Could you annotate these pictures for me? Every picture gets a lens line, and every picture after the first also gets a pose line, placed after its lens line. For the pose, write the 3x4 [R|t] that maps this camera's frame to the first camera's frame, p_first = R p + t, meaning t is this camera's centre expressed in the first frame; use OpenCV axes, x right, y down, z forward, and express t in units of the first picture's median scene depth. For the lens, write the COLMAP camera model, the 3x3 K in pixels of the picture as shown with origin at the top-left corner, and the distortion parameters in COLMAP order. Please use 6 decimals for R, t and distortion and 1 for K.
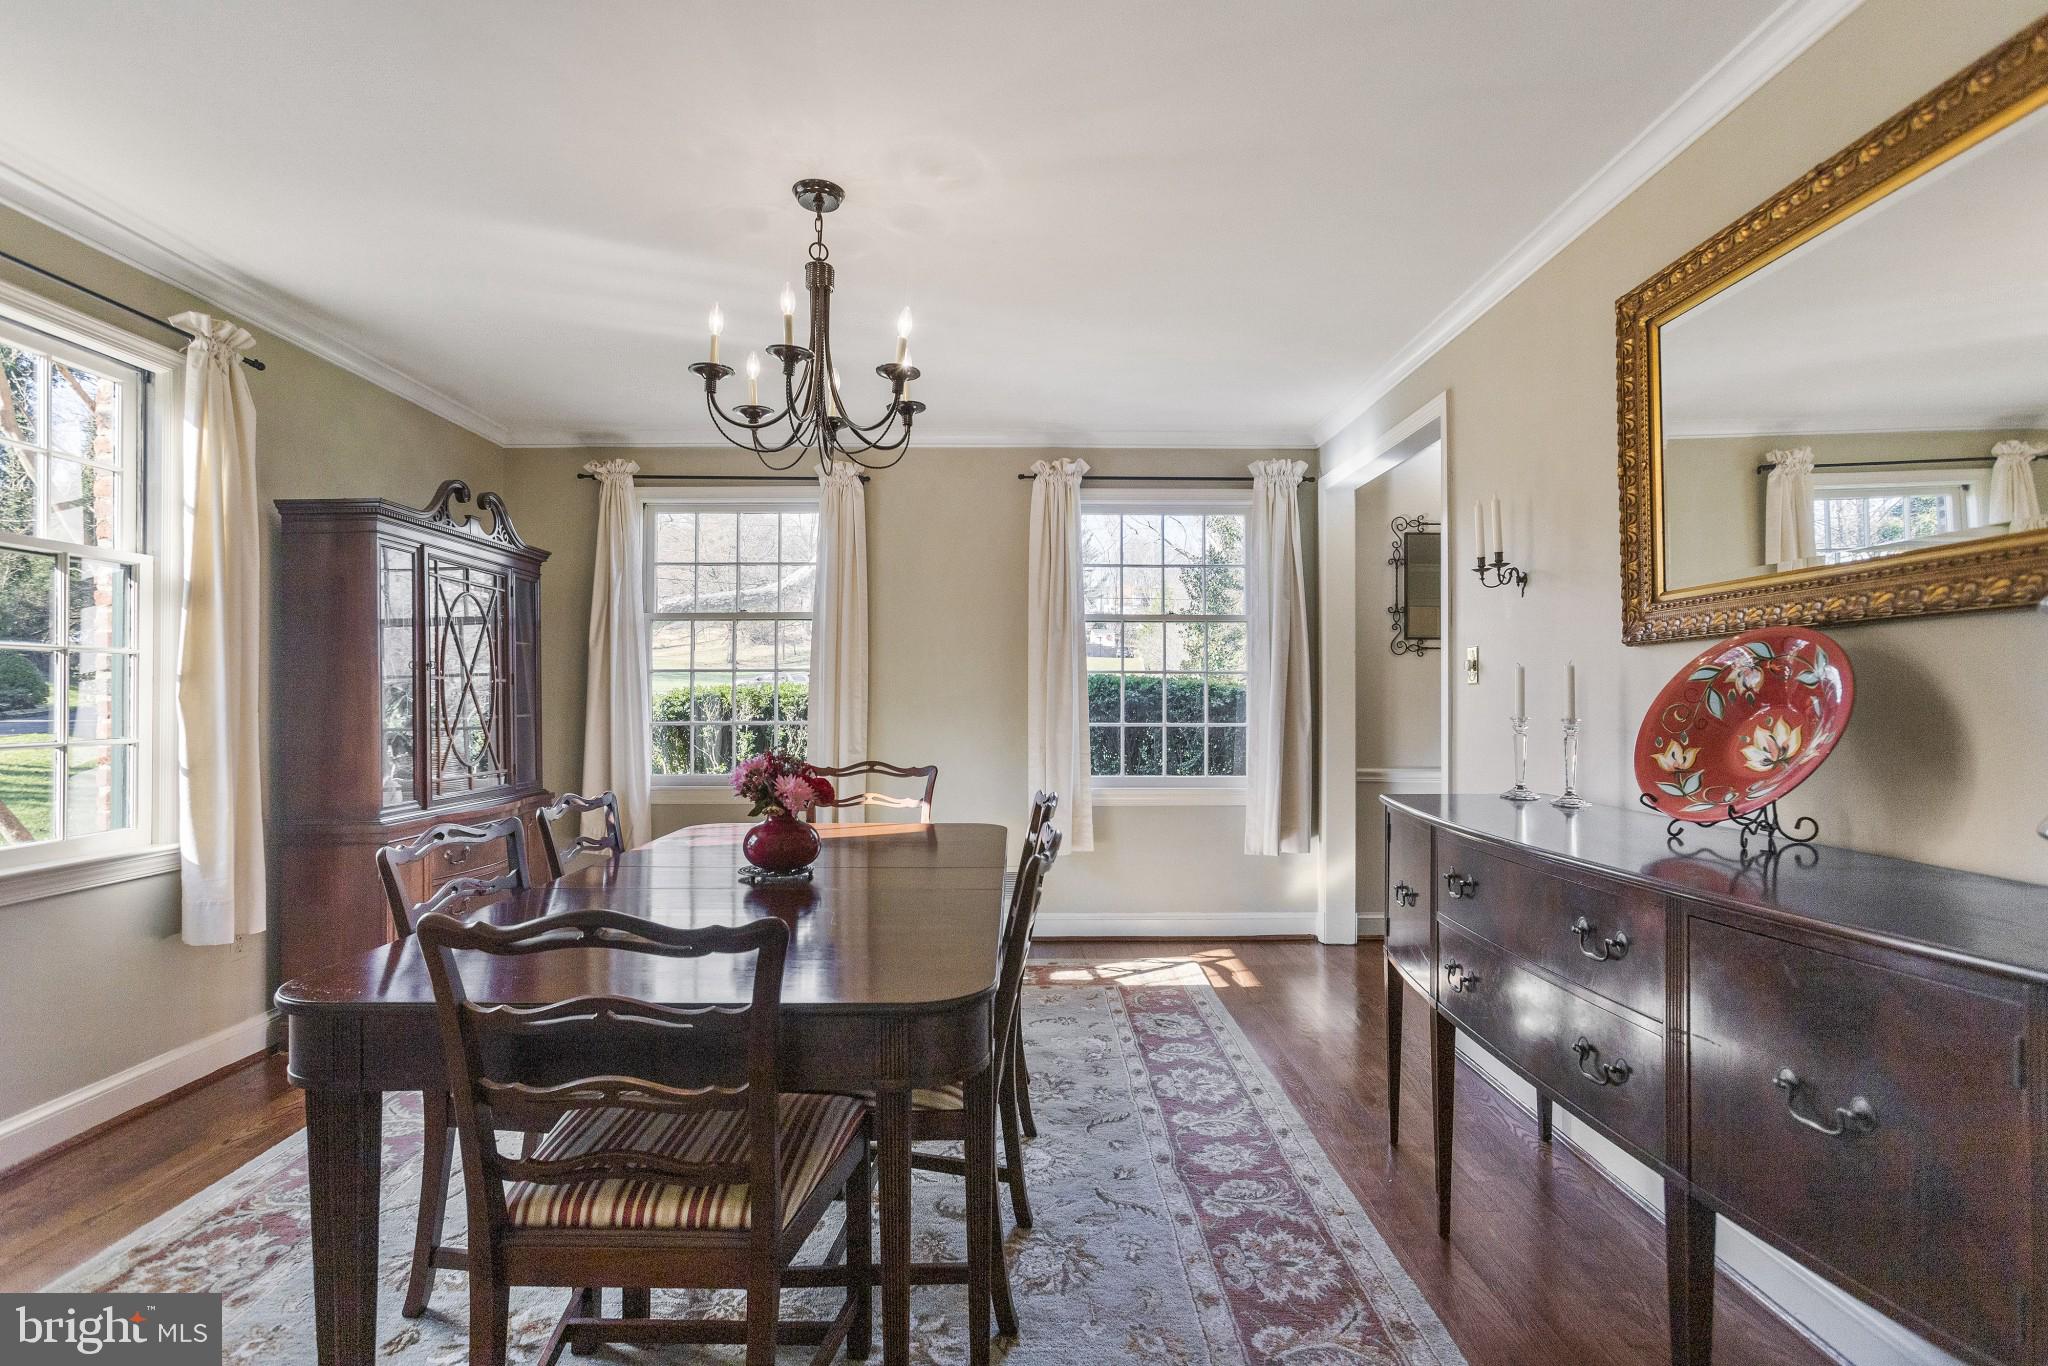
lens RADIAL K [[912.7, 0, 1021.0], [0, 912.7, 691.7], [0, 0, 1]] dist [-0.004064, 0.002523]
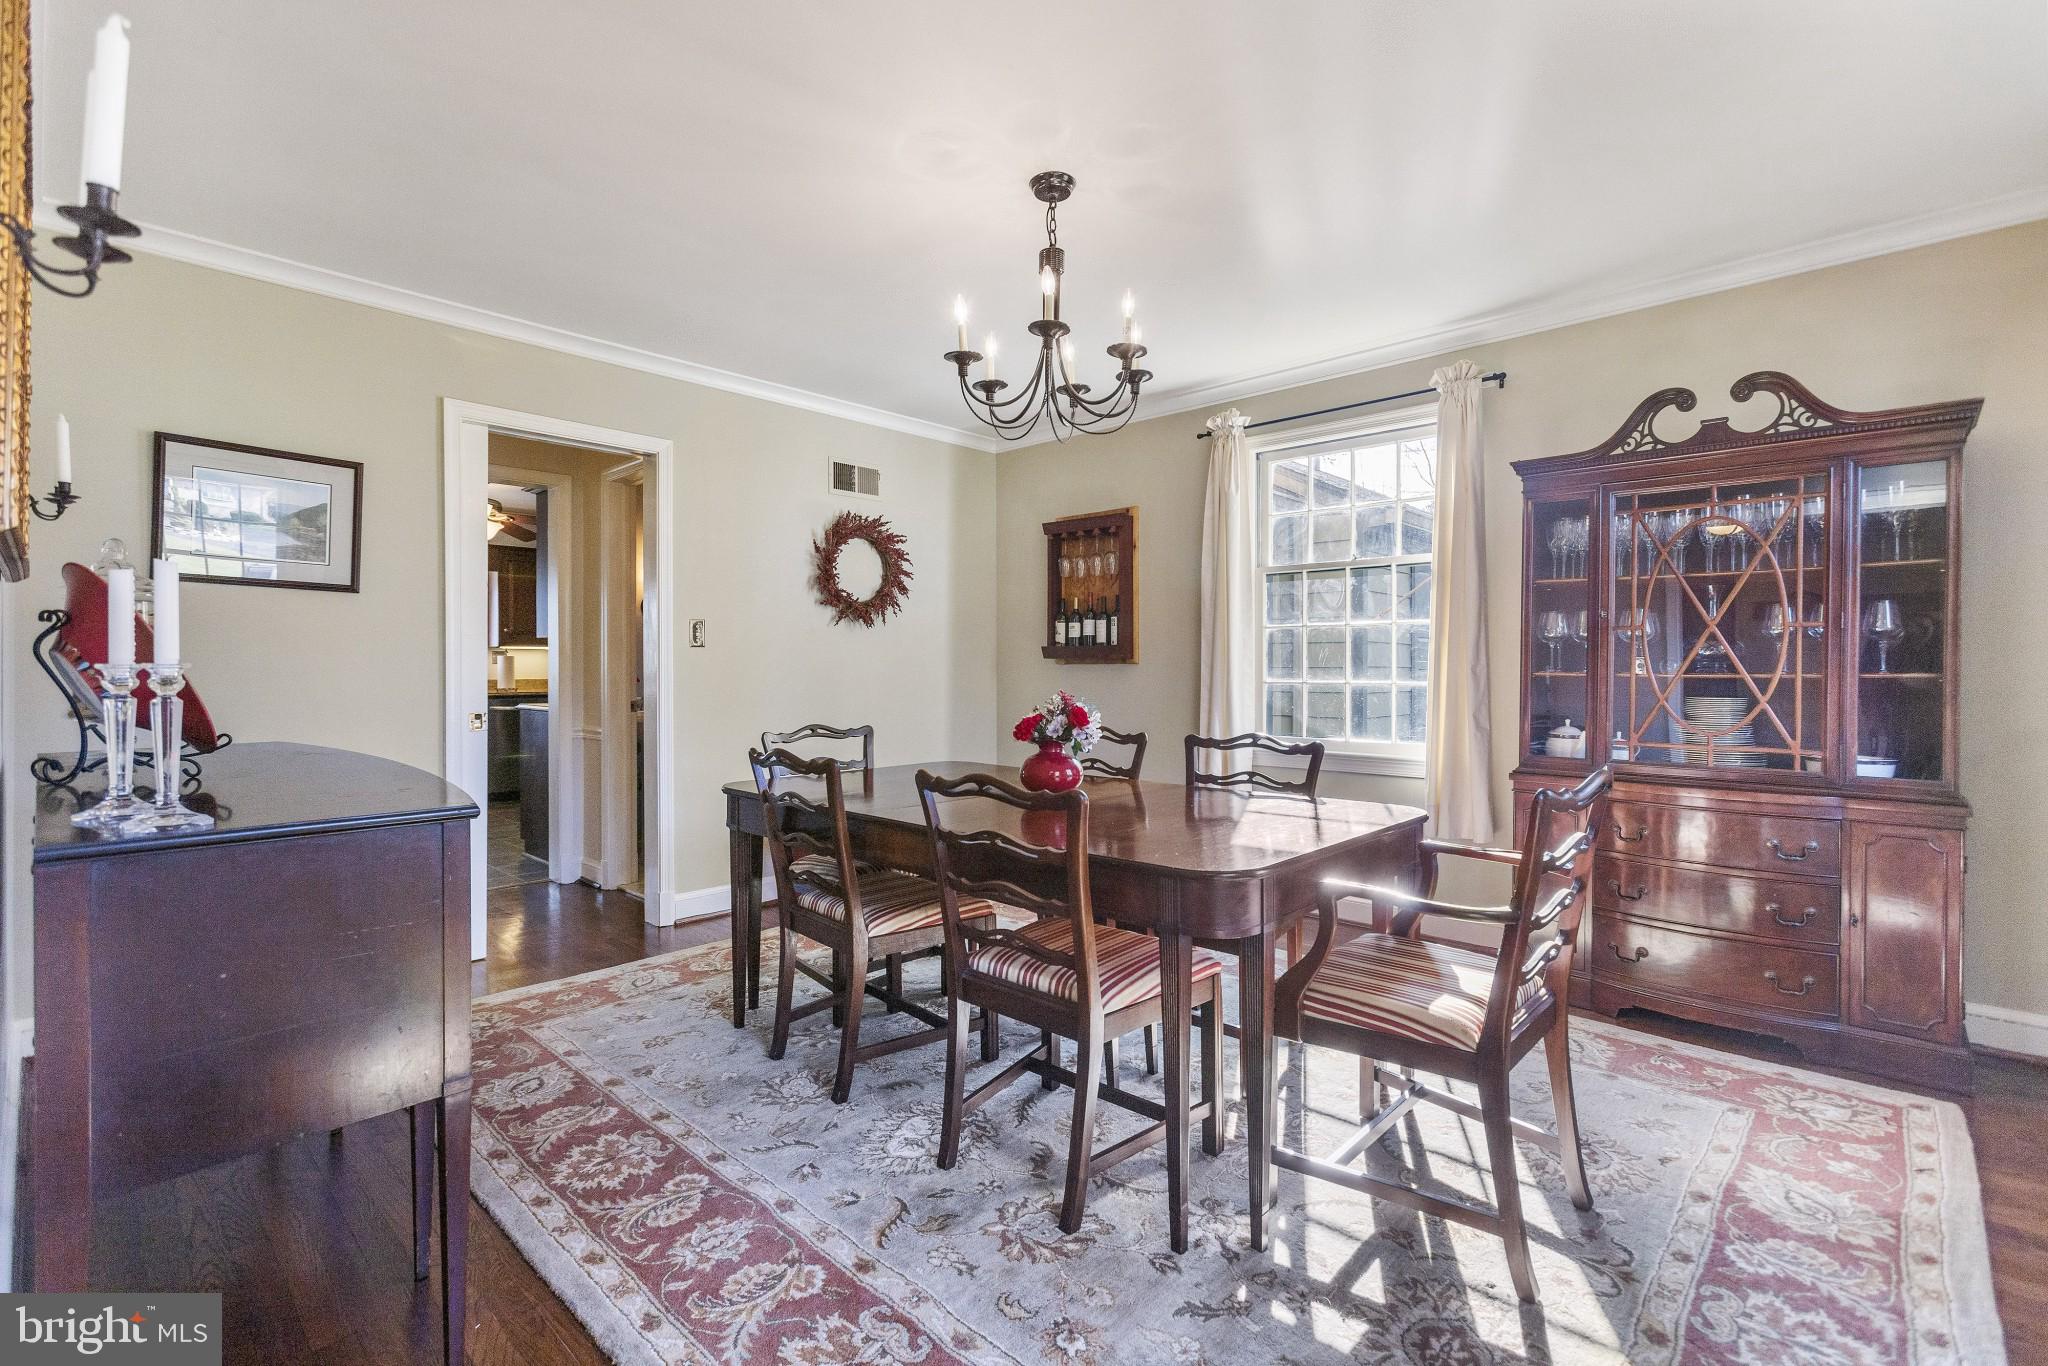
lens RADIAL K [[912.7, 0, 1024.1], [0, 912.7, 674.2], [0, 0, 1]] dist [-0.004064, 0.002523]
pose [[-0.679441, 0.008939, -0.733676, 0.683125], [0.006058, 0.999960, 0.006574, 0.035470], [0.733705, 0.000022, -0.679468, 1.935110]]
